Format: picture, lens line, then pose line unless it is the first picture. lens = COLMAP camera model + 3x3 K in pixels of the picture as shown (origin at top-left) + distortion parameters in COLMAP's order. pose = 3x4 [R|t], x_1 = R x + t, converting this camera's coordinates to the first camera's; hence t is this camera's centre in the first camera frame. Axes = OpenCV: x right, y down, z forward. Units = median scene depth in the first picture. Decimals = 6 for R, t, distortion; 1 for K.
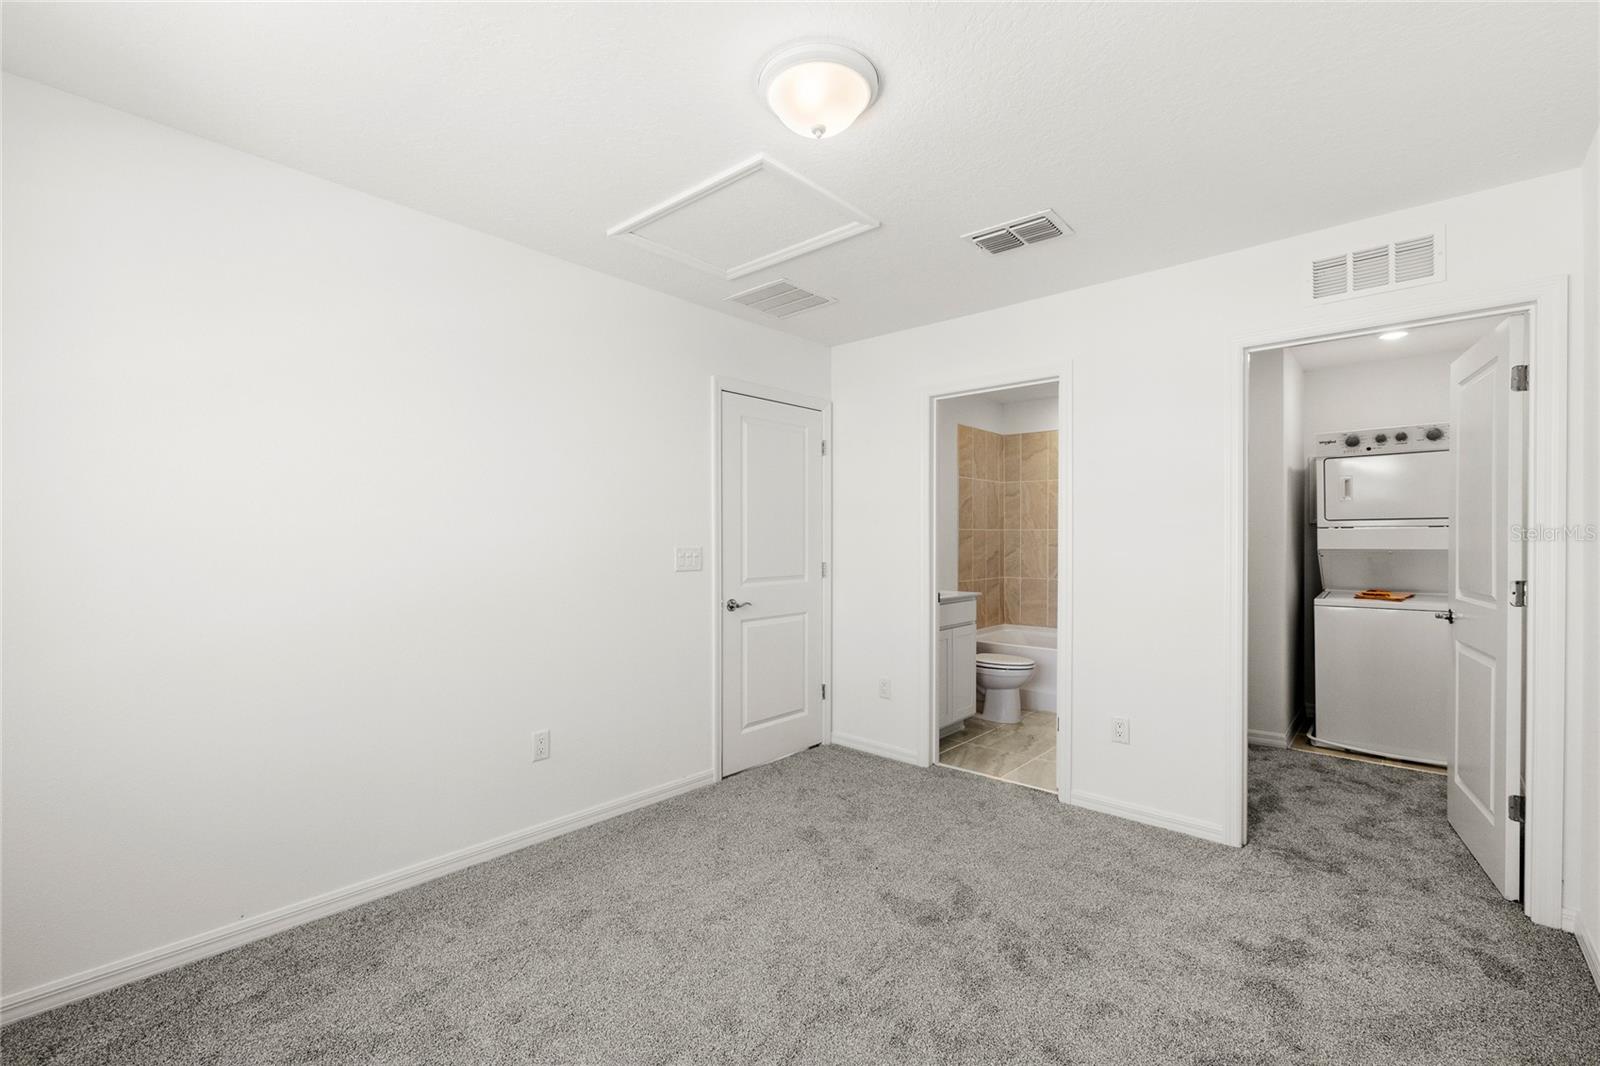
lens RADIAL K [[678.8, 0, 792.7], [0, 678.8, 544.4], [0, 0, 1]] dist [-0.000816, 0.000386]
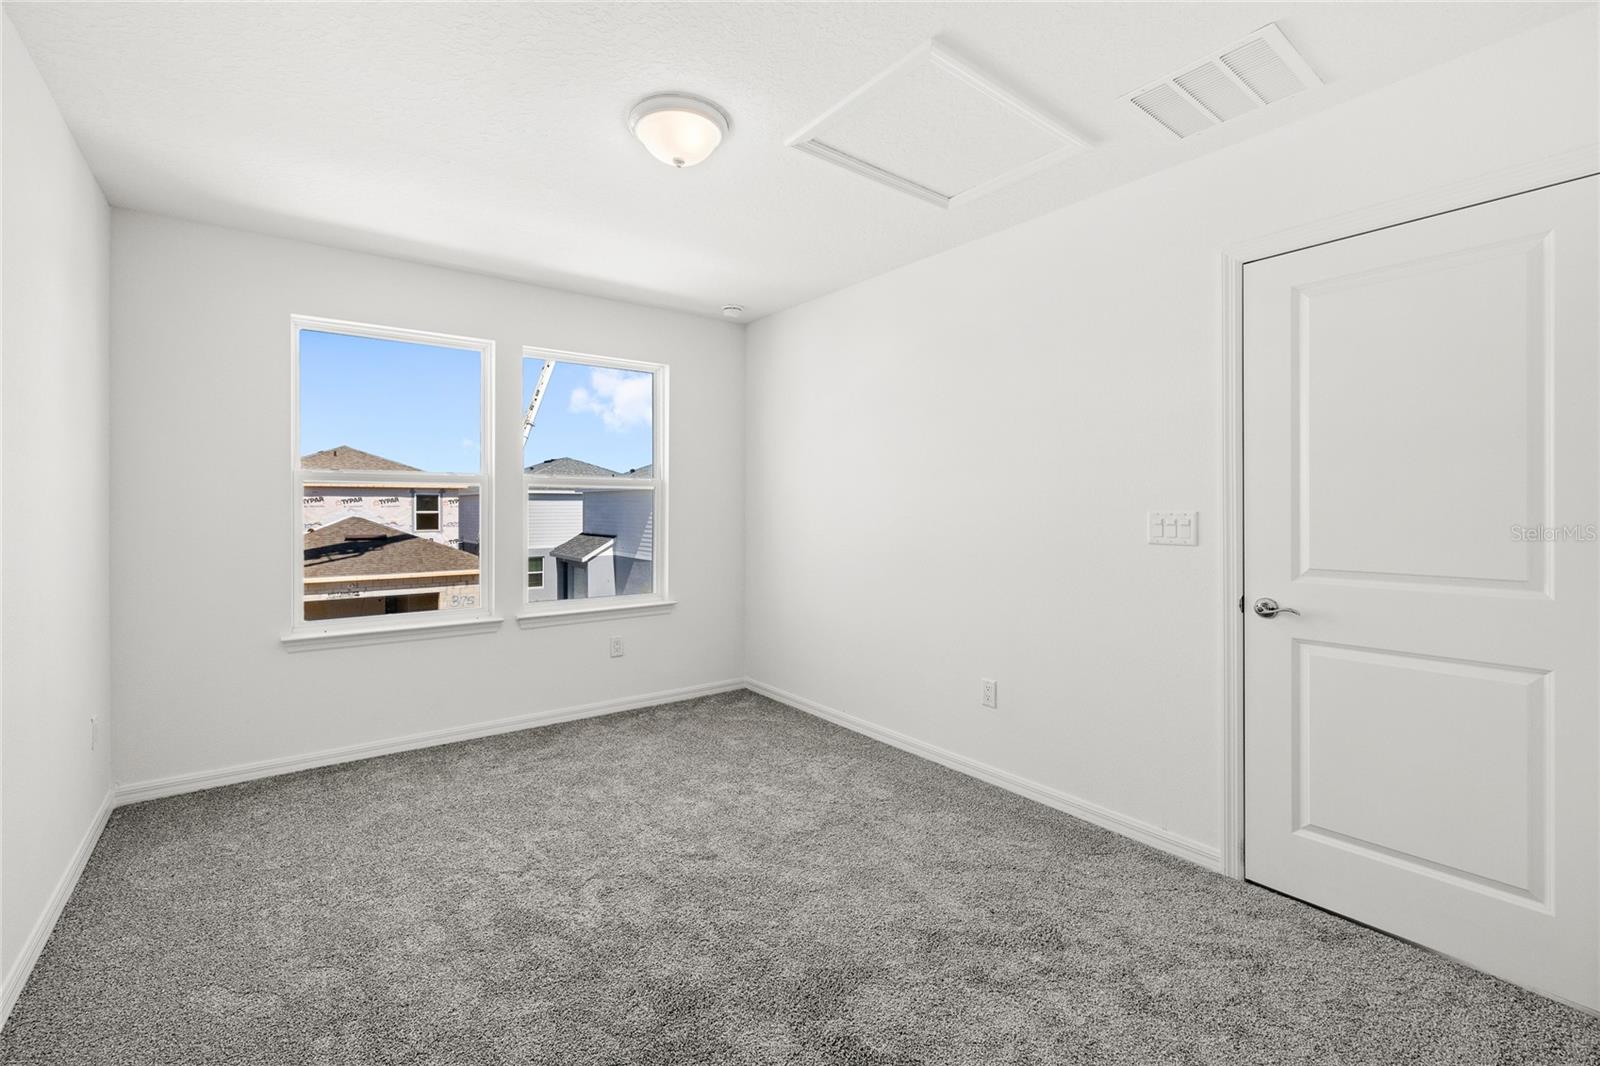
lens RADIAL K [[691.0, 0, 797.2], [0, 691.0, 501.6], [0, 0, 1]] dist [-0.001170, -0.000150]
pose [[-0.175355, -0.006850, -0.984481, 0.641242], [-0.010194, 0.999935, -0.005141, 0.001709], [0.984452, 0.009134, -0.175413, 0.747384]]
